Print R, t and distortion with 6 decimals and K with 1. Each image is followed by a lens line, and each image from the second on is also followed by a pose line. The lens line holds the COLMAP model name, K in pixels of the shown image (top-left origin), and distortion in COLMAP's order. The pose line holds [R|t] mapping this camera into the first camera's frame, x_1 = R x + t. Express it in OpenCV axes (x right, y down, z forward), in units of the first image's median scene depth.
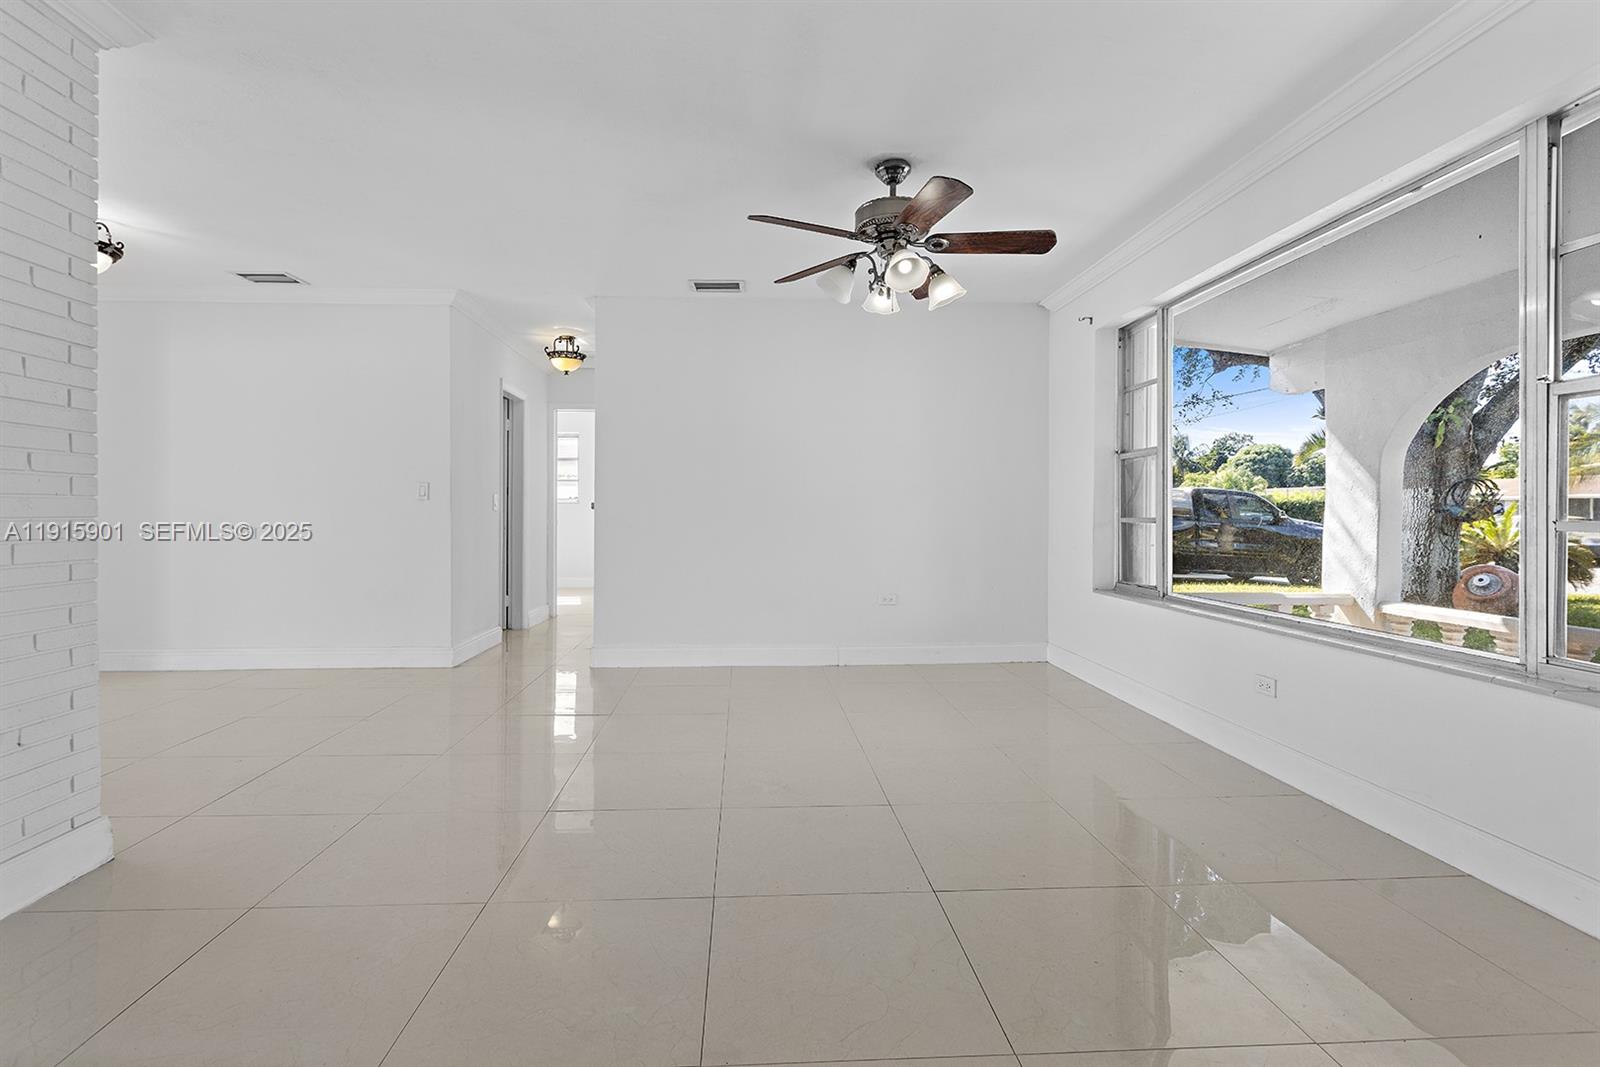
lens RADIAL K [[719.2, 0, 757.6], [0, 719.2, 531.2], [0, 0, 1]] dist [0.001219, 0.000018]
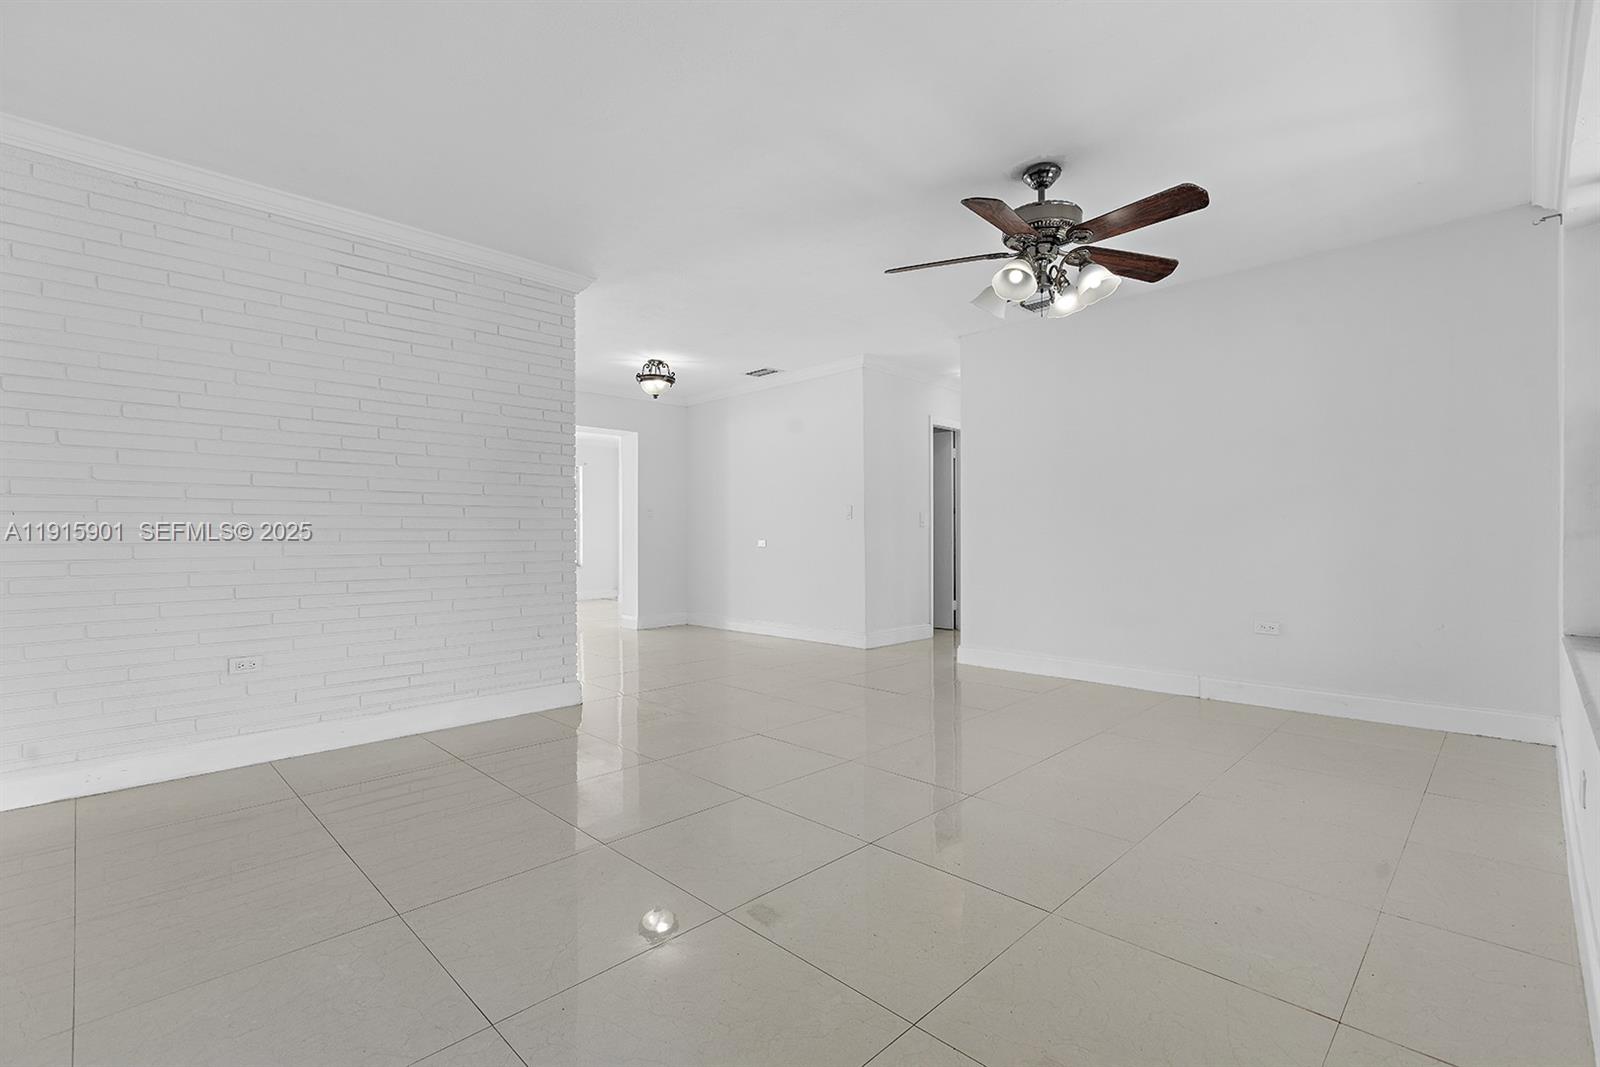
lens RADIAL K [[708.0, 0, 798.2], [0, 708.0, 542.8], [0, 0, 1]] dist [0.001009, -0.000147]
pose [[0.675298, 0.003561, -0.737537, 0.434461], [-0.011474, 0.999918, -0.005677, 0.009200], [0.737456, 0.012296, 0.675283, 0.064260]]
